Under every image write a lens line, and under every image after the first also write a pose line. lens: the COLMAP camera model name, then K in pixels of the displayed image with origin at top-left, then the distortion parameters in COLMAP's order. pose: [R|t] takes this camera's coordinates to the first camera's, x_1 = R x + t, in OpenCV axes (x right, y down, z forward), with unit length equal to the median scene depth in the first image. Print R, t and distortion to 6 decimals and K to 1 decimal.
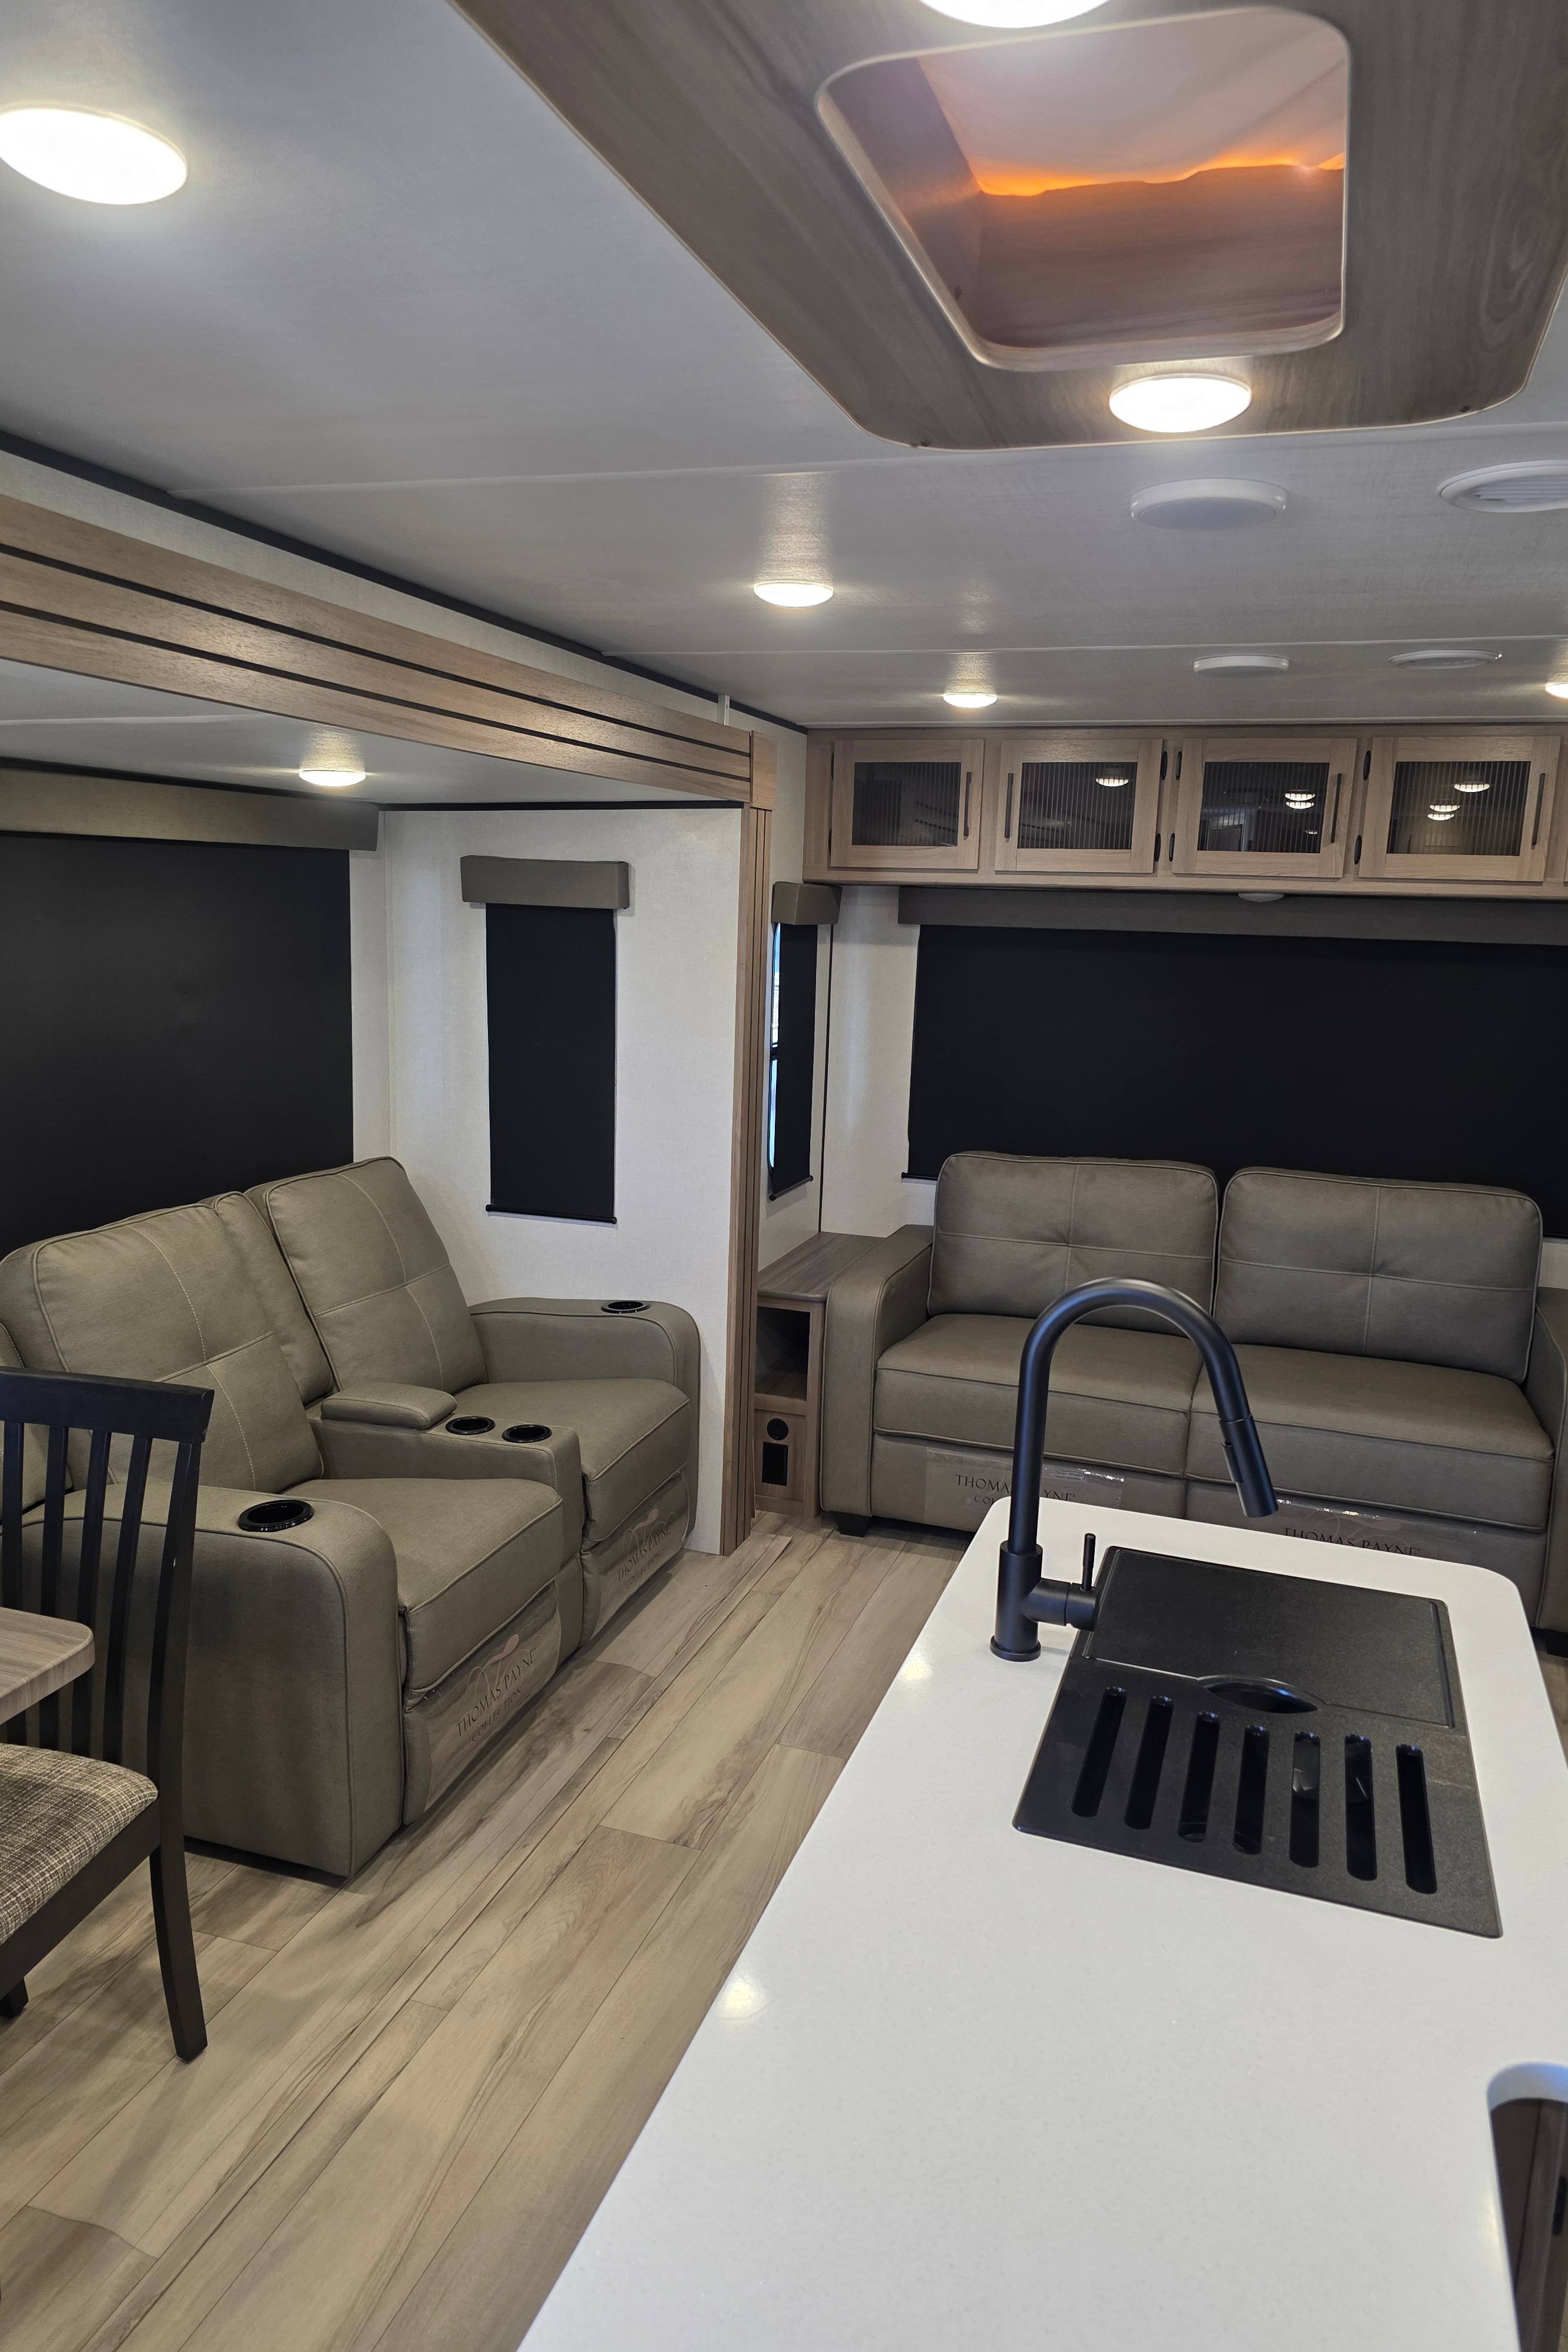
lens RADIAL K [[1578.8, 0, 785.6], [0, 1578.8, 1185.3], [0, 0, 1]] dist [0.034164, -0.027516]
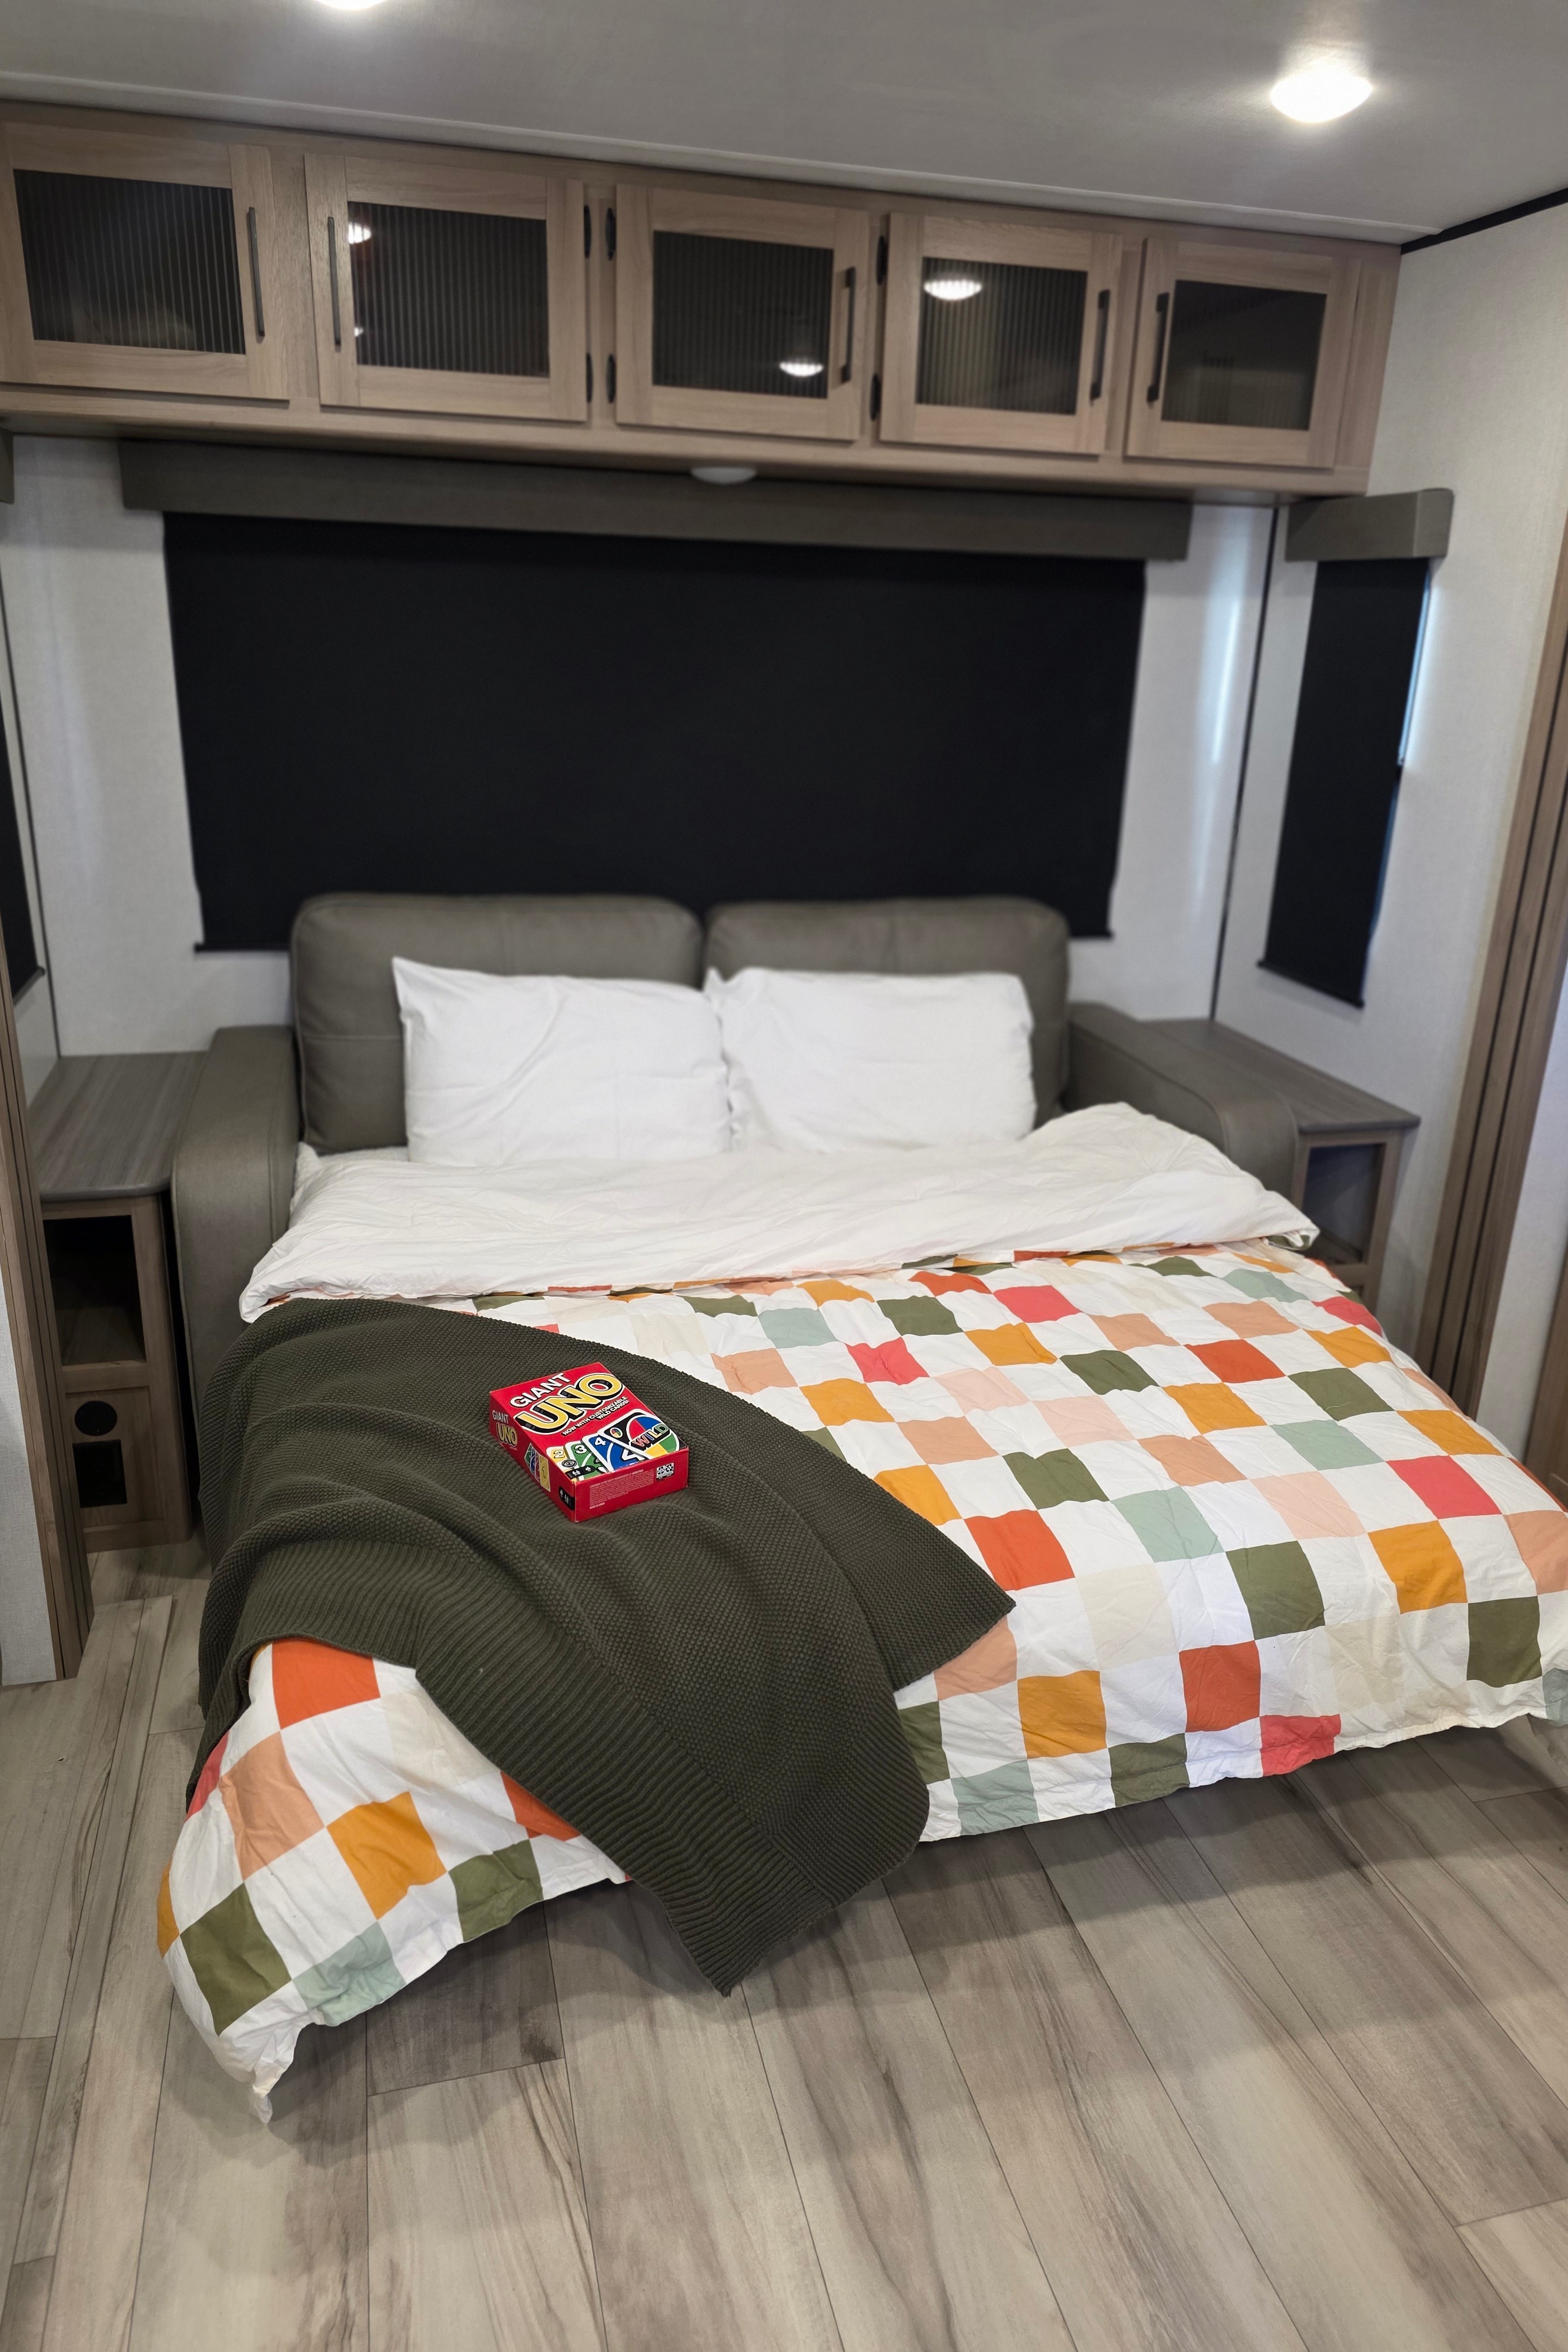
lens RADIAL K [[1578.8, 0, 784.2], [0, 1578.8, 1163.9], [0, 0, 1]] dist [0.034164, -0.027516]
pose [[0.833853, -0.185887, 0.519745, -0.081501], [0.093637, 0.975579, 0.198689, -0.028674], [-0.543986, -0.117010, 0.830896, 0.399221]]
